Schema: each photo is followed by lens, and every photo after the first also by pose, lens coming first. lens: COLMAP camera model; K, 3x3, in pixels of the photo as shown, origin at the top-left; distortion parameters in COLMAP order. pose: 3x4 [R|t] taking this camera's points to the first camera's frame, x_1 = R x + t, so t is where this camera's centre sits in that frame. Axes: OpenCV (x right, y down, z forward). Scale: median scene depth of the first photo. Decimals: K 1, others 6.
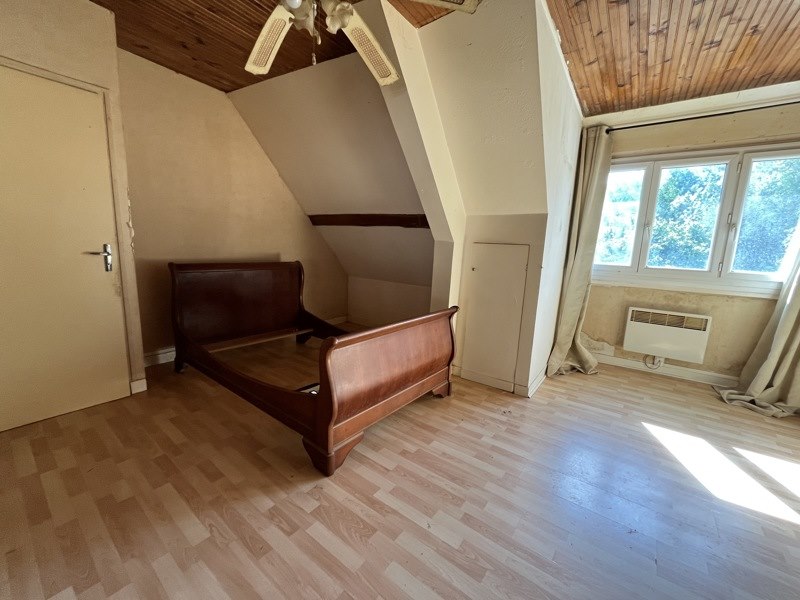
lens RADIAL K [[325.8, 0, 400.5], [0, 325.8, 300.4], [0, 0, 1]] dist [0.001013, -0.000063]
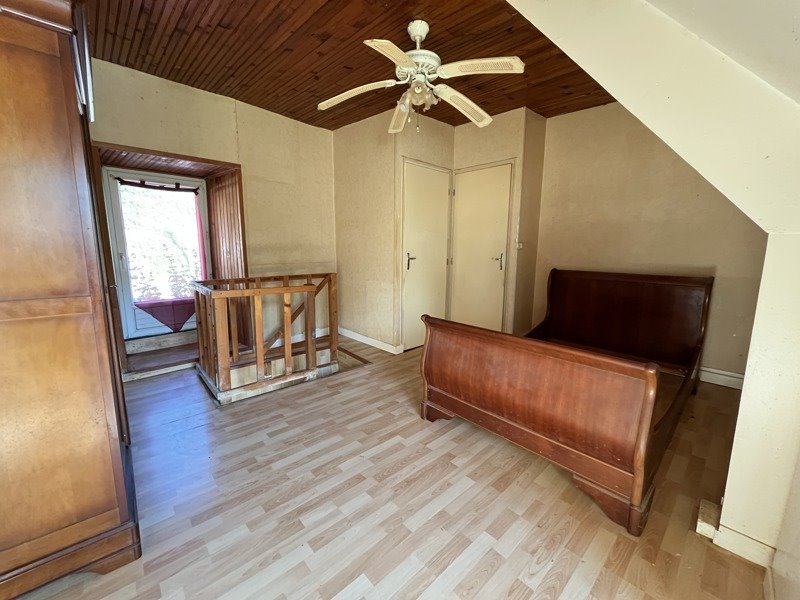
lens RADIAL K [[325.8, 0, 400.8], [0, 325.8, 299.5], [0, 0, 1]] dist [0.001013, -0.000063]
pose [[-0.177874, 0.113099, -0.977532, 1.140665], [-0.179261, 0.973028, 0.145196, -0.130414], [0.967588, 0.201060, -0.152802, 1.097734]]
